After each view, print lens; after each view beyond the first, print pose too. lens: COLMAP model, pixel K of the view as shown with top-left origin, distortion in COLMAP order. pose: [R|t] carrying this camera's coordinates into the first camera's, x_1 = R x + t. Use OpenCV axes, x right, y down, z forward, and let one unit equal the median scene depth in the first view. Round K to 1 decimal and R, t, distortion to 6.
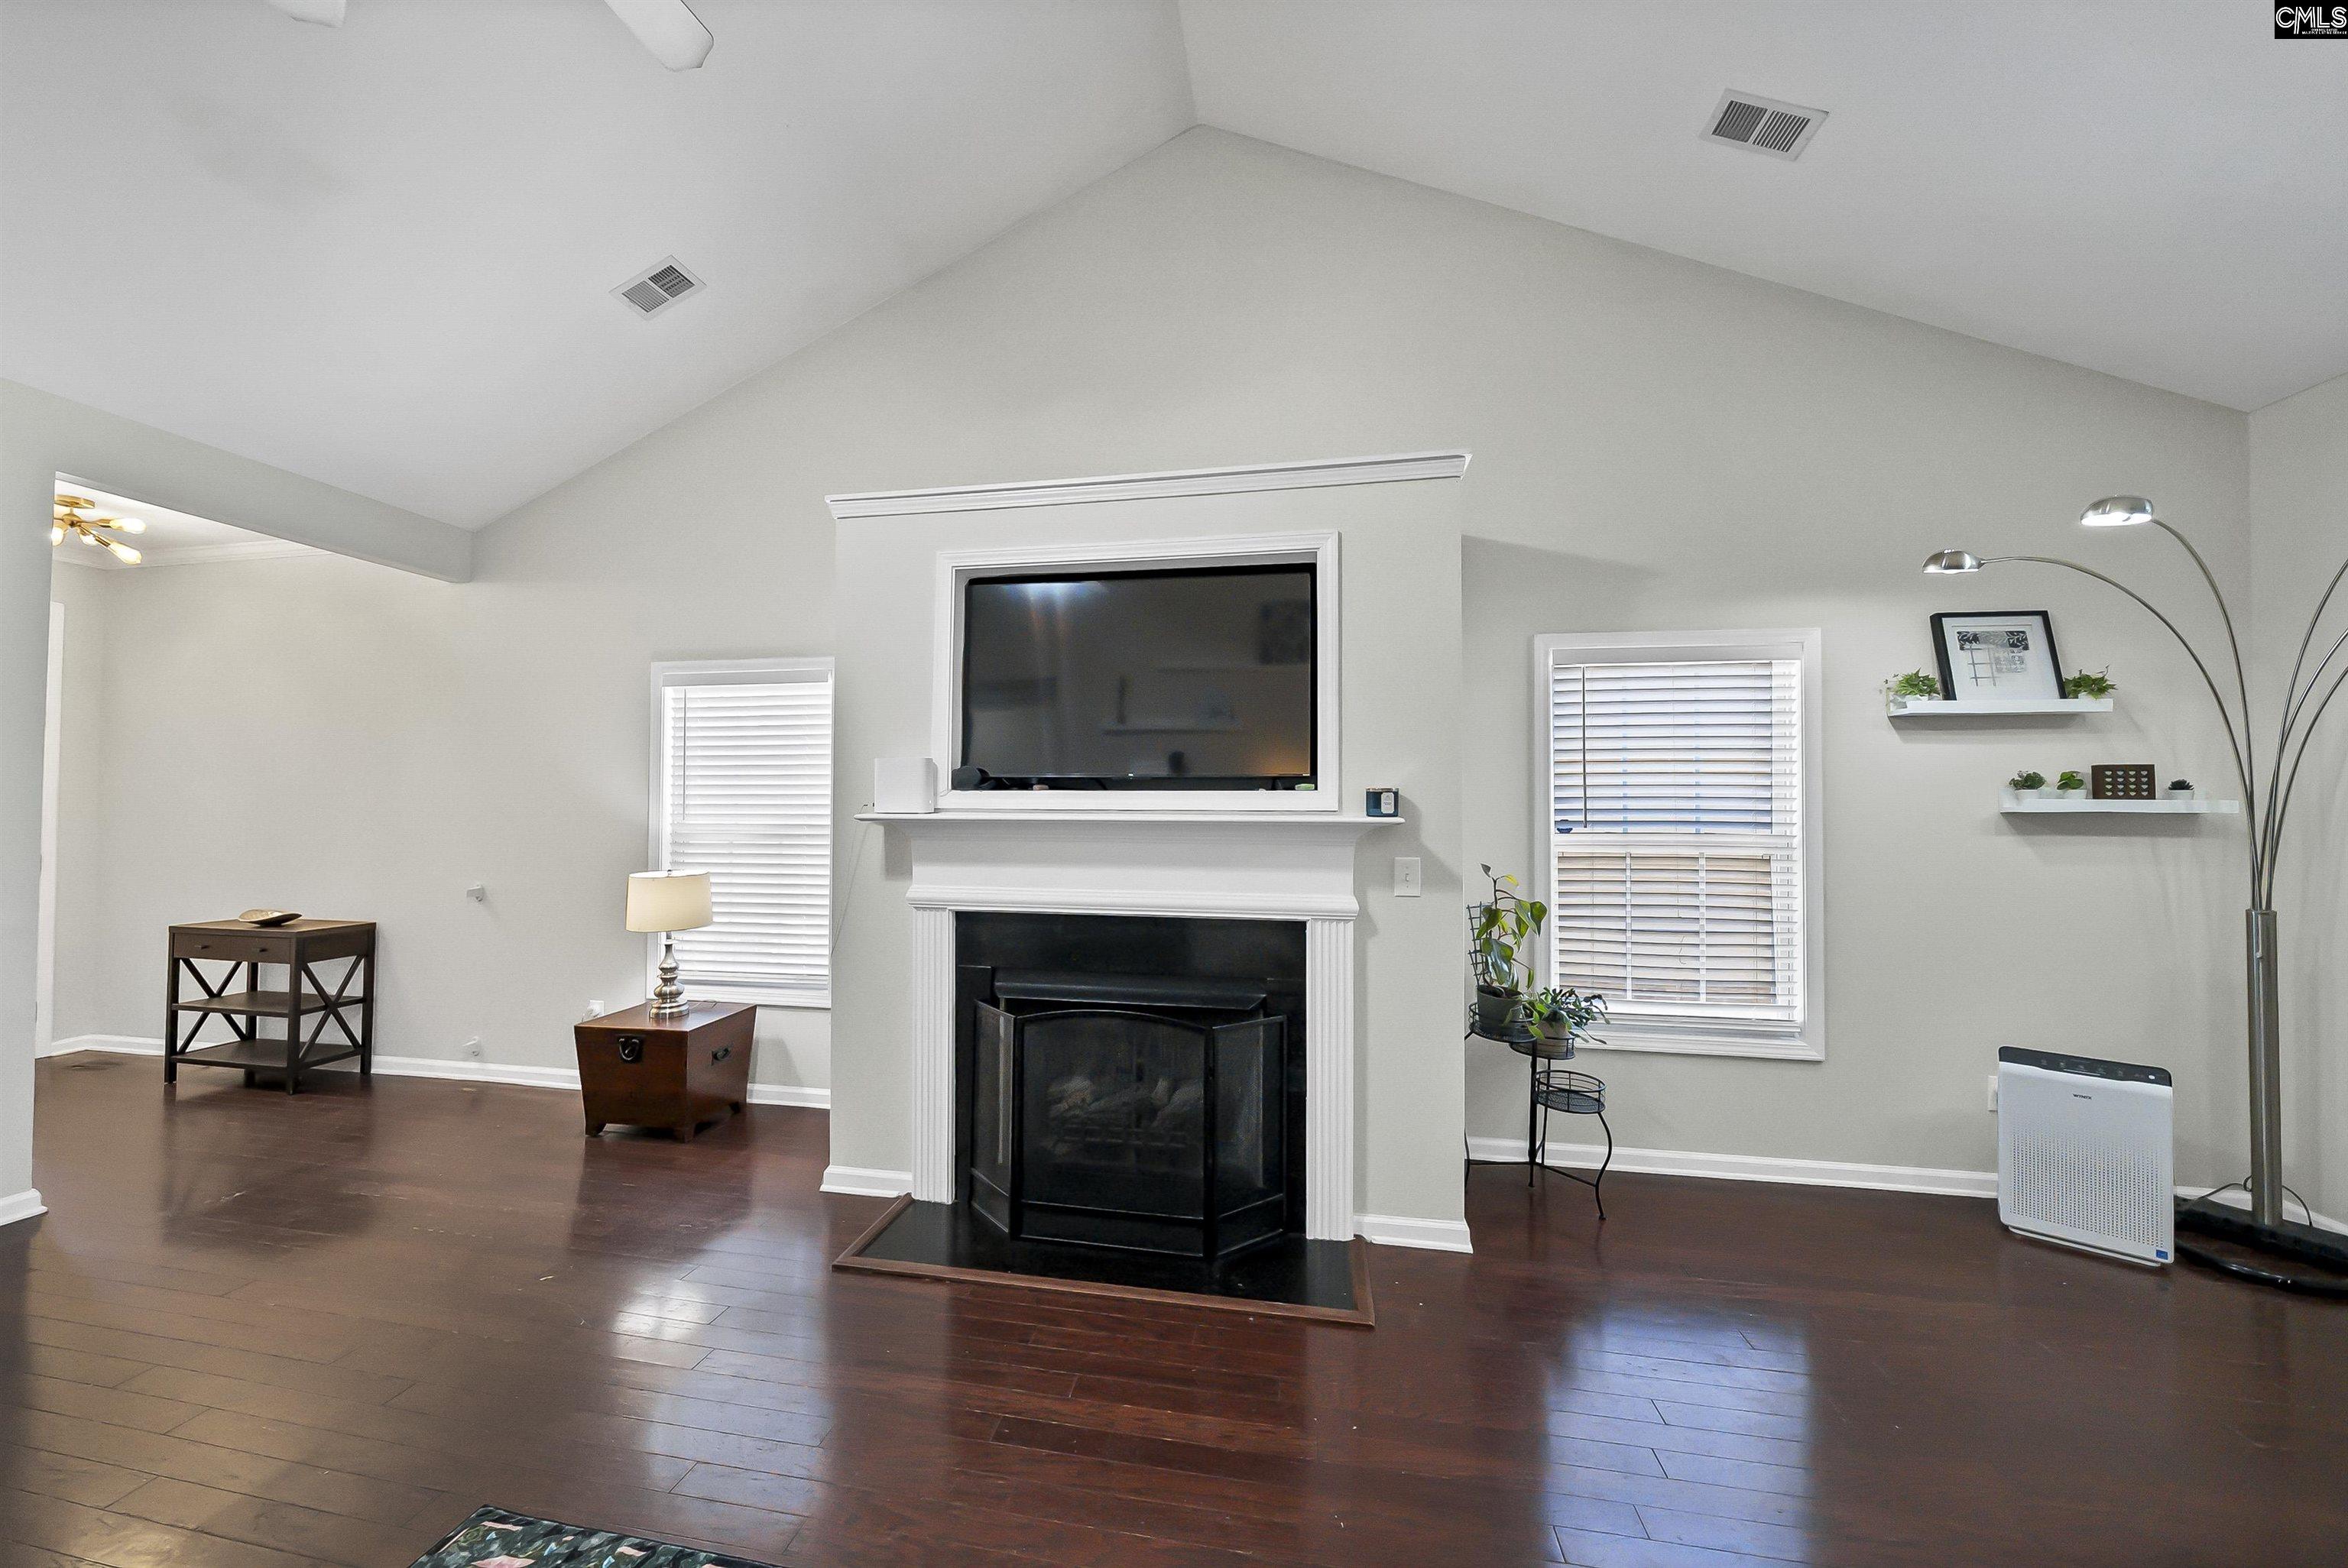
lens RADIAL K [[847.2, 0, 1143.2], [0, 847.2, 793.8], [0, 0, 1]] dist [-0.004877, -0.000197]
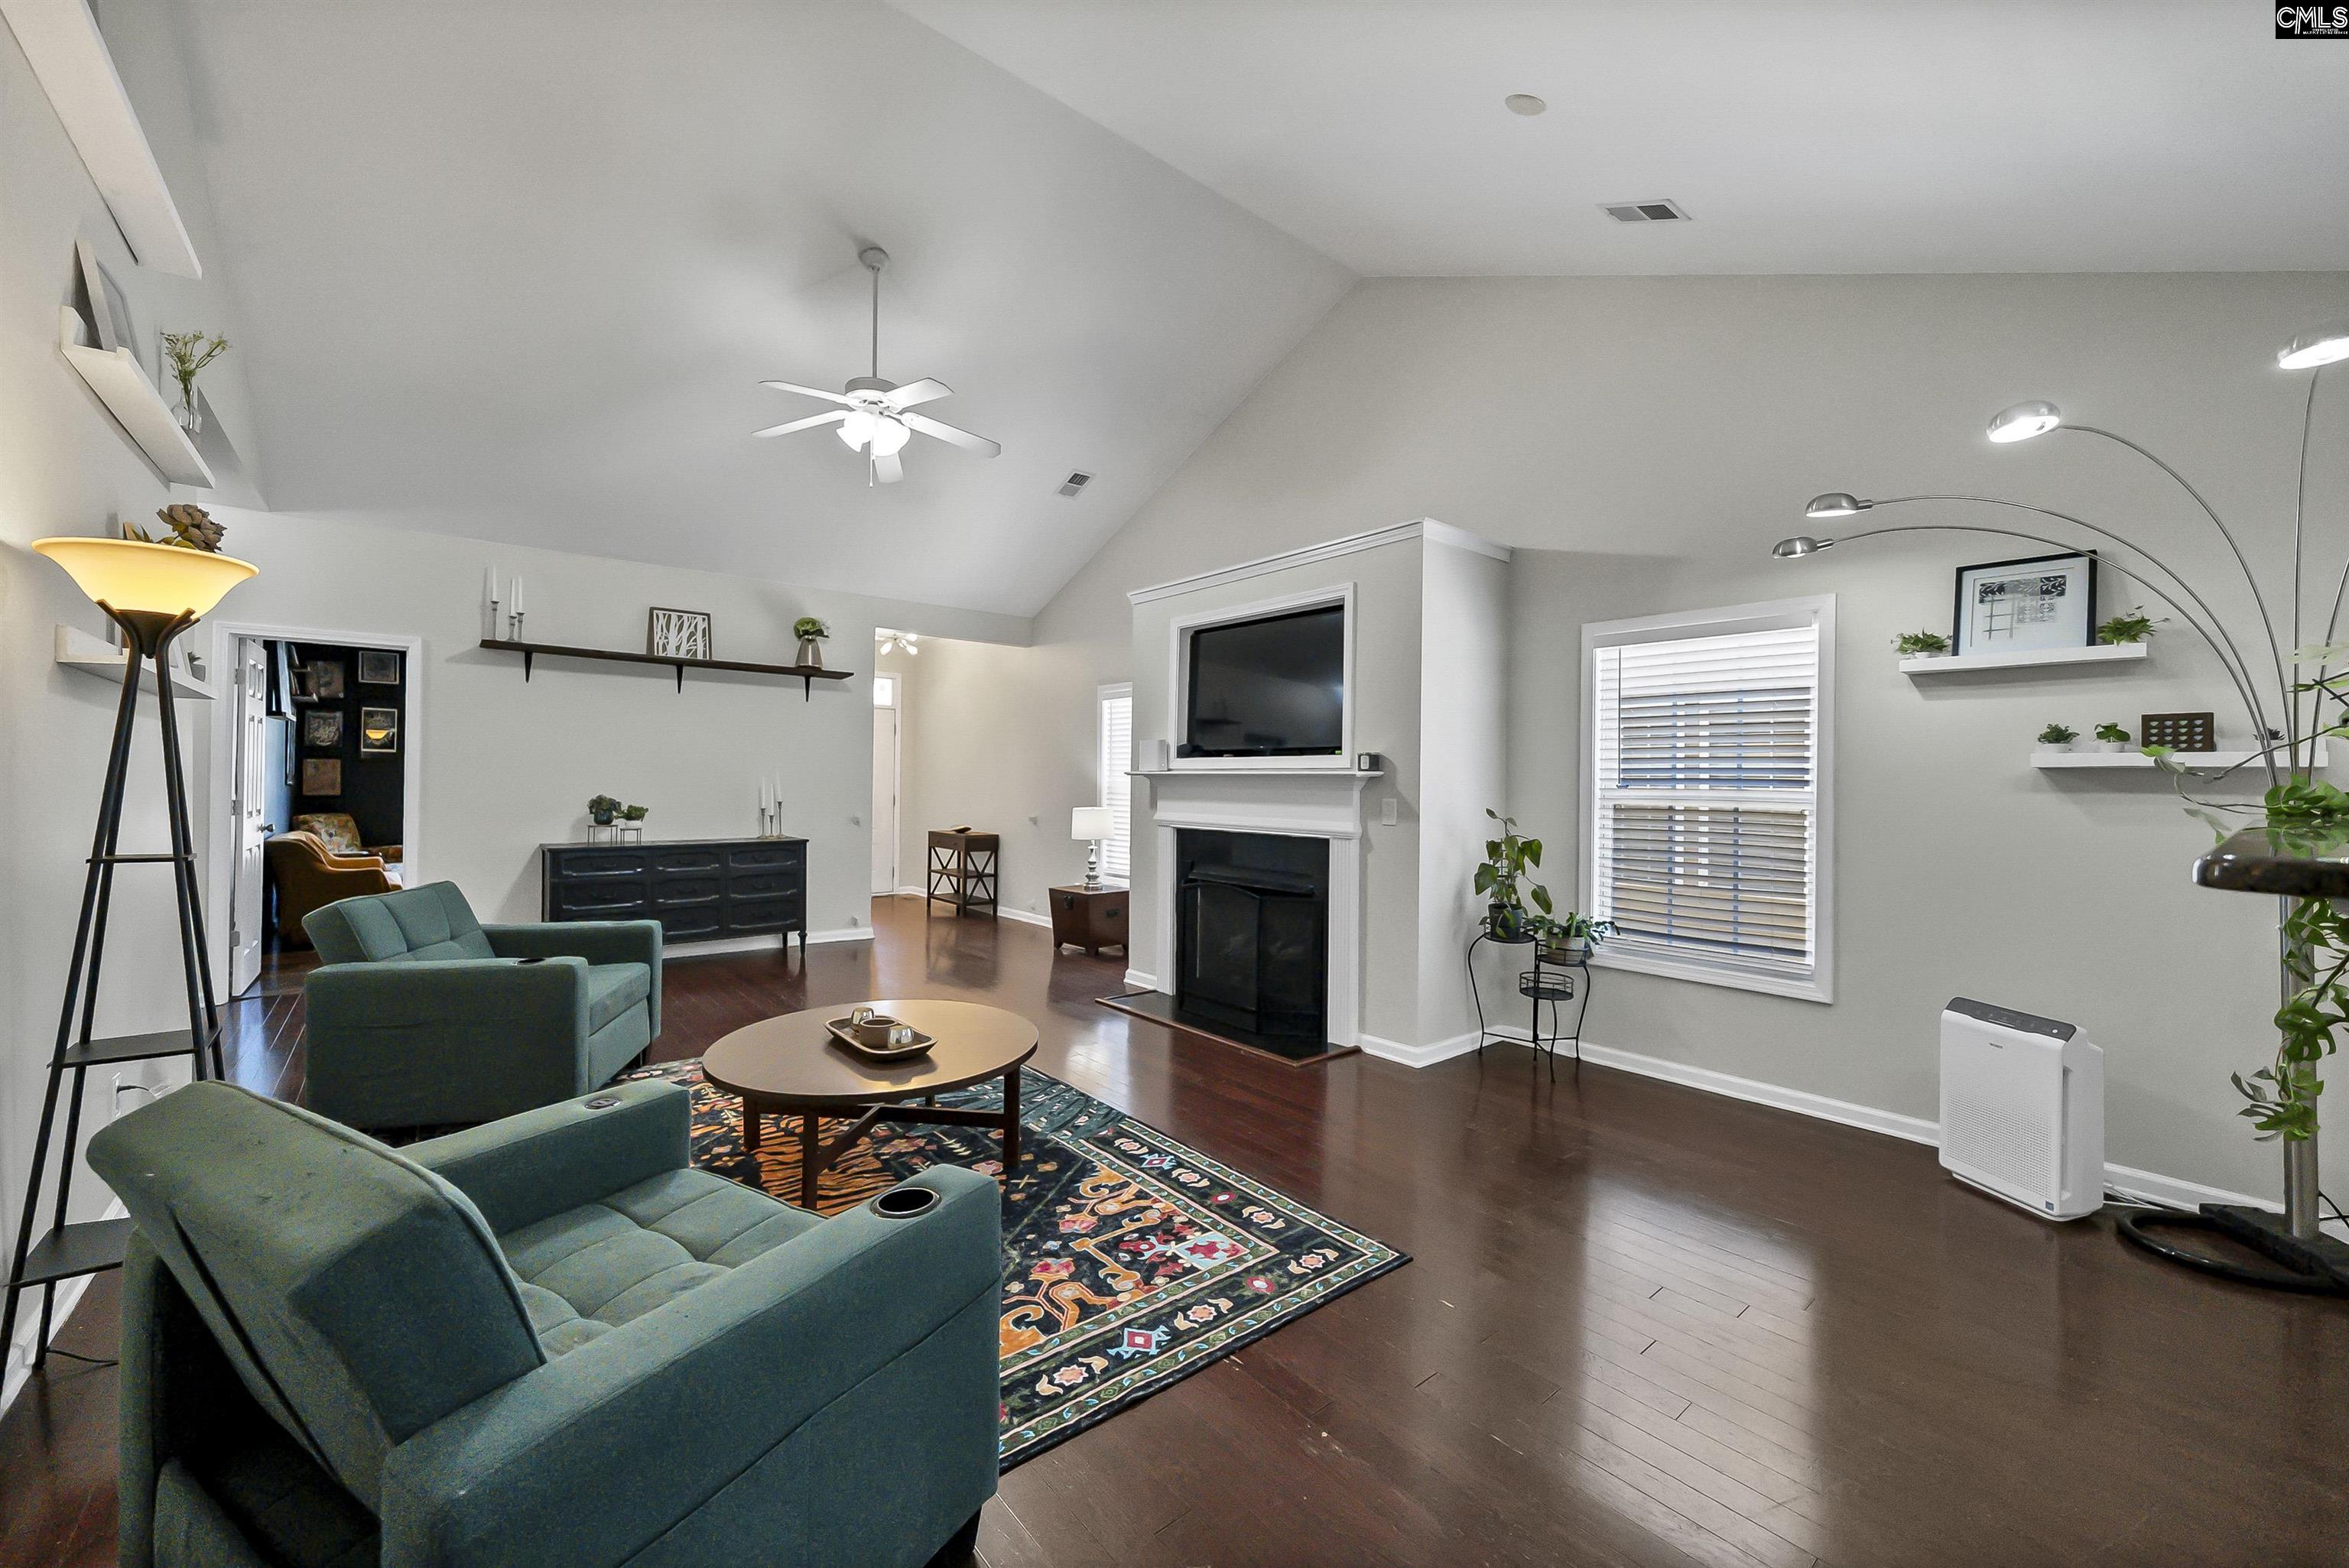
lens RADIAL K [[925.6, 0, 1174.5], [0, 925.6, 784.0], [0, 0, 1]] dist [-0.000631, -0.002464]
pose [[0.767410, 0.006145, -0.641127, 0.950401], [0.001060, 0.999941, 0.010852, 0.027897], [0.641156, -0.009008, 0.767358, -0.432412]]
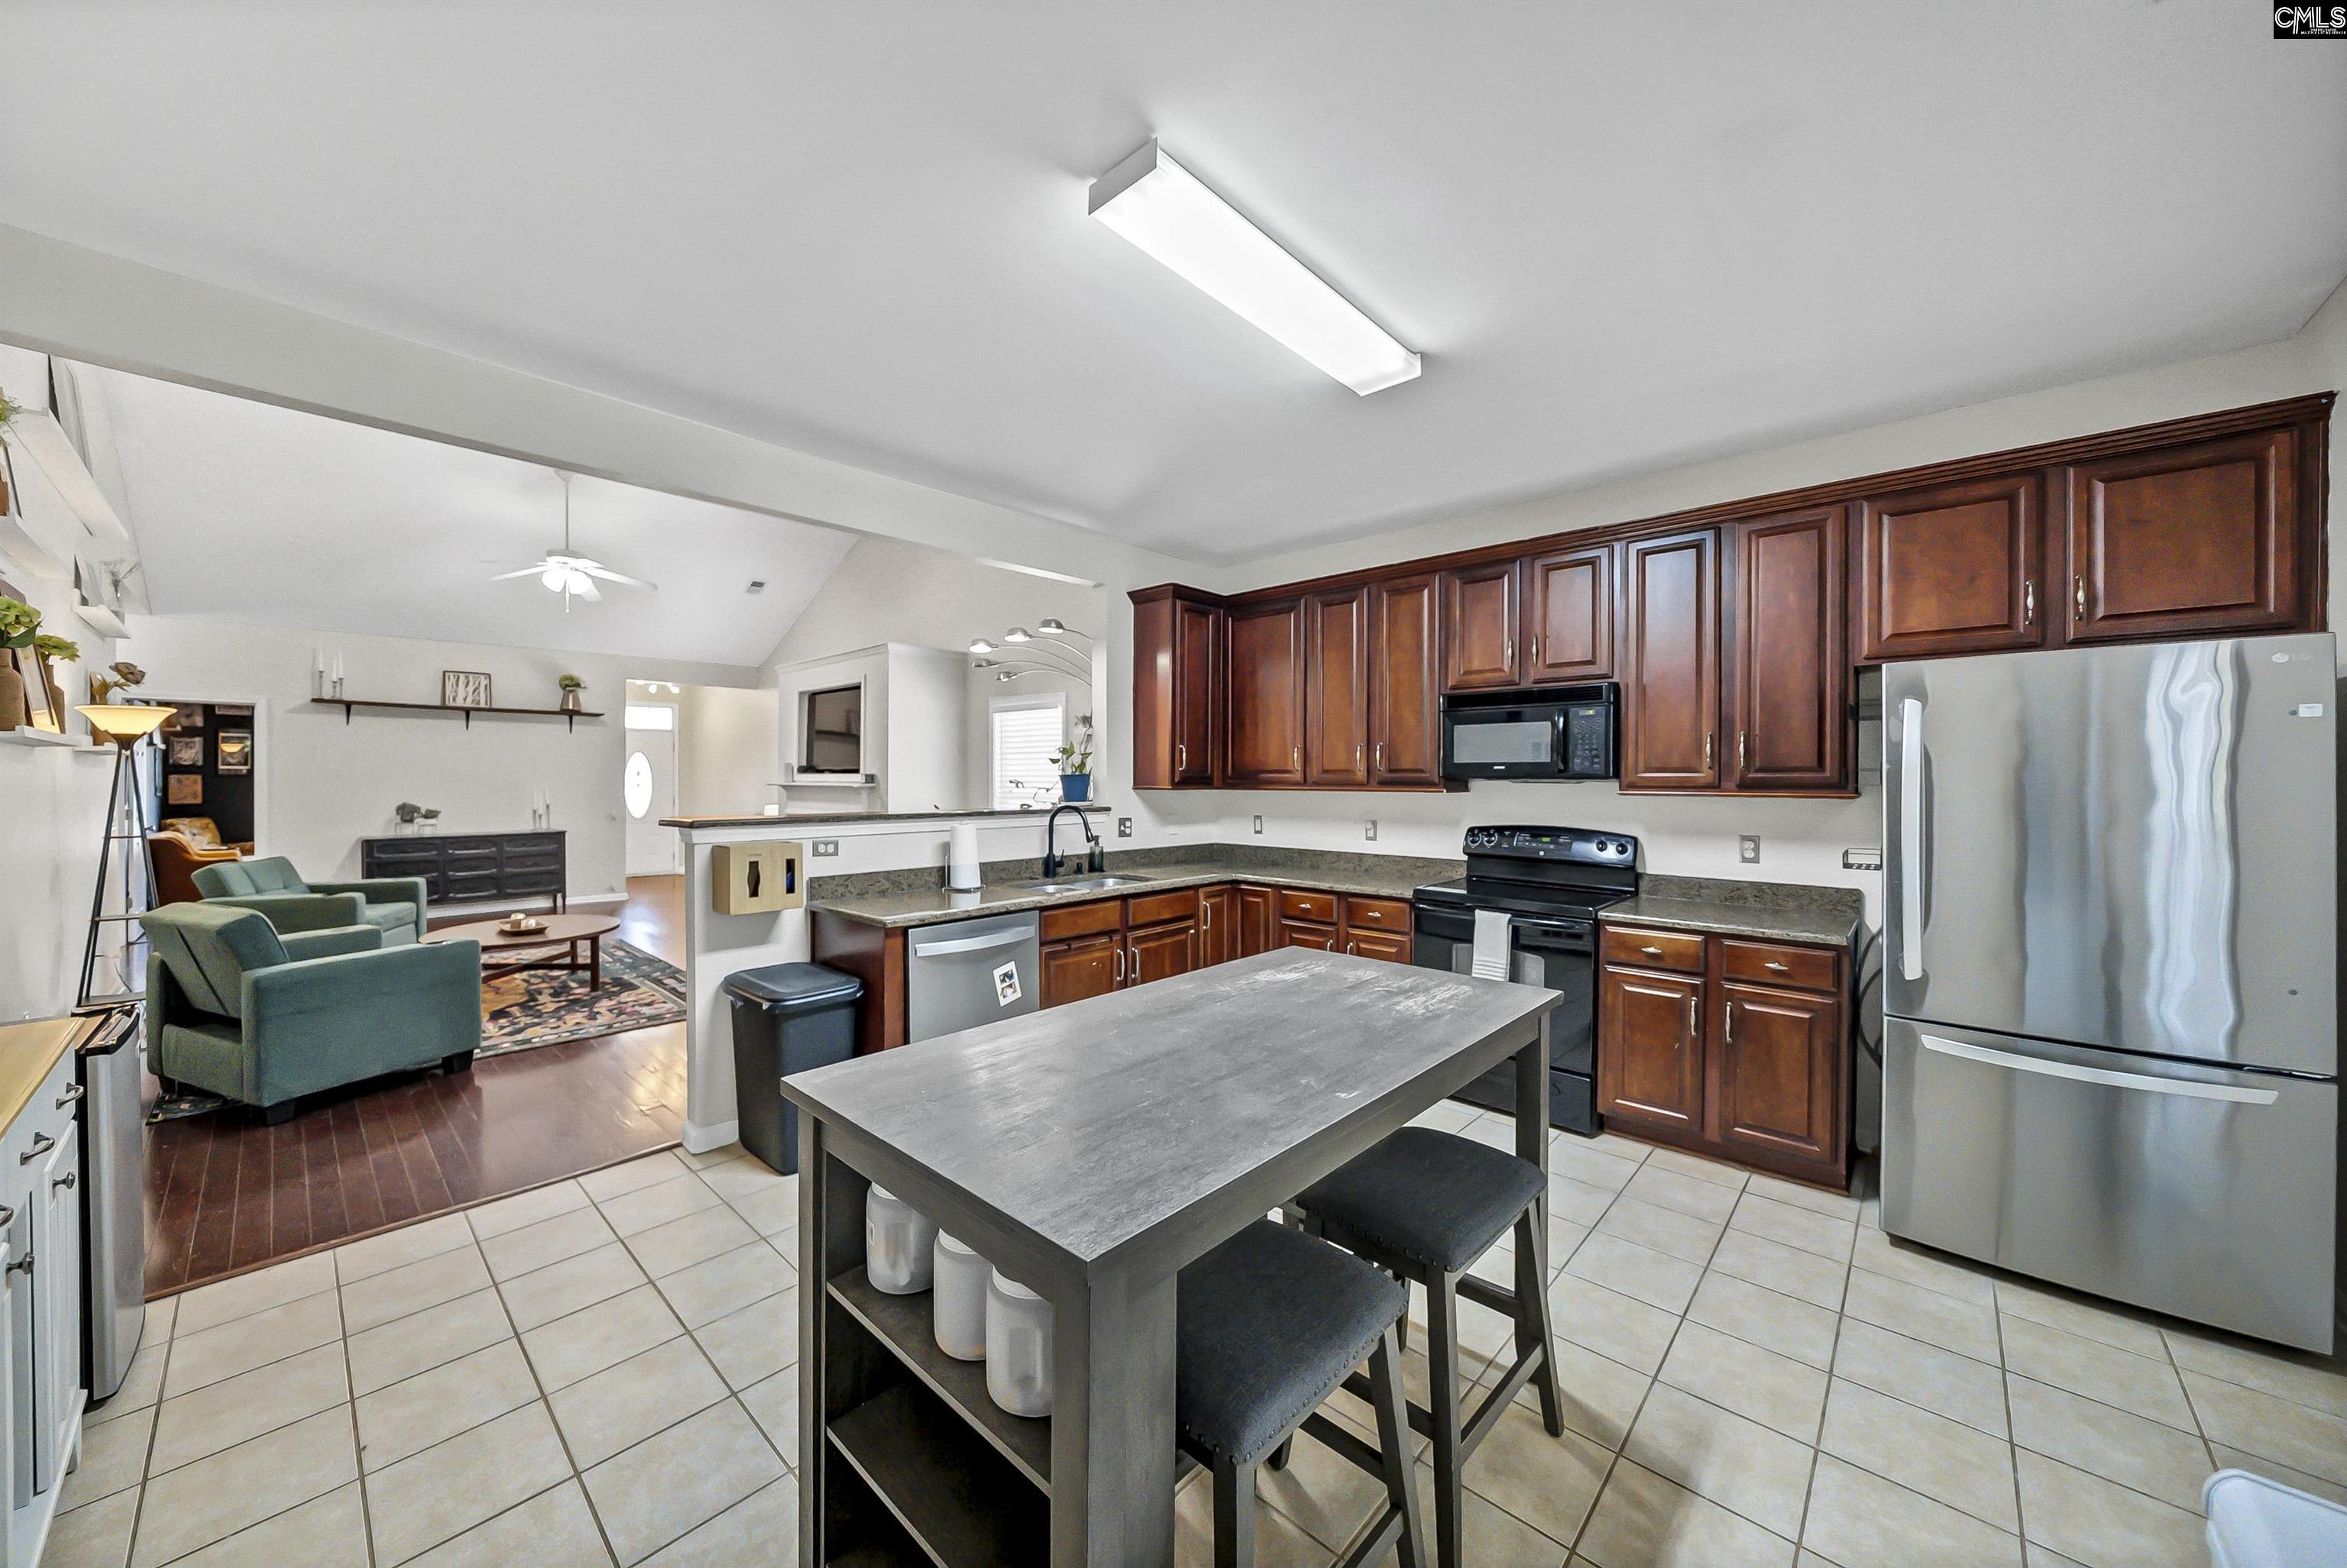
lens RADIAL K [[813.8, 0, 1105.2], [0, 813.8, 787.6], [0, 0, 1]] dist [-0.000483, -0.000024]
pose [[0.832539, 0.002823, -0.553959, 1.990736], [0.009316, 0.999774, 0.019096, -0.002766], [0.553888, -0.021058, 0.832325, -0.607636]]
